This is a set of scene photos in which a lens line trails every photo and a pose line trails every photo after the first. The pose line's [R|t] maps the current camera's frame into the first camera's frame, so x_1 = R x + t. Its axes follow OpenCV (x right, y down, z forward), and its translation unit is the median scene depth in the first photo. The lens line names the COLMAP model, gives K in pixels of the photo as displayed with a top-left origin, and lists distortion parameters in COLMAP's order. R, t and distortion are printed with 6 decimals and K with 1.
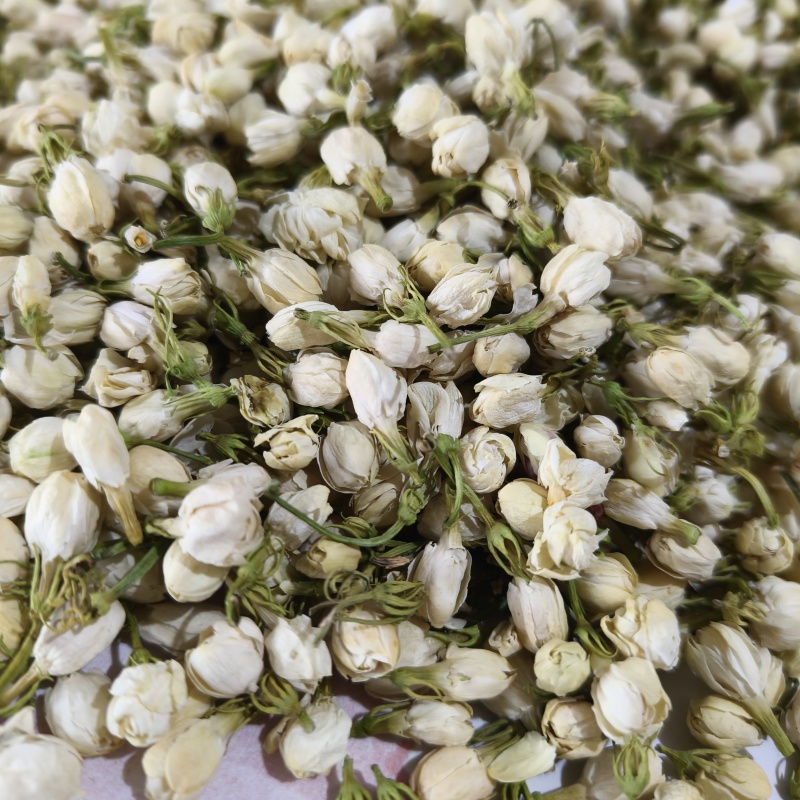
lens RADIAL K [[815.9, 0, 400.5], [0, 815.9, 400.8], [0, 0, 1]] dist [-0.044861, 0.000000]
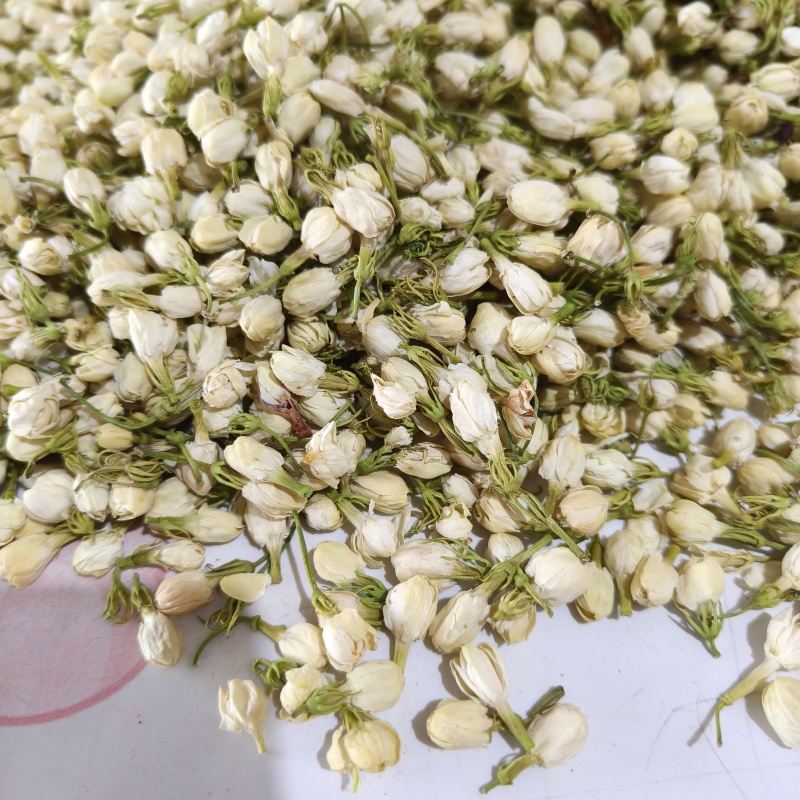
lens RADIAL K [[815.9, 0, 397.6], [0, 815.9, 396.2], [0, 0, 1]] dist [-0.044861, 0.000000]
pose [[0.957819, 0.021142, -0.286594, 0.859509], [0.019625, 0.990149, 0.138632, -0.089999], [0.286702, -0.138409, 0.947969, -0.279336]]
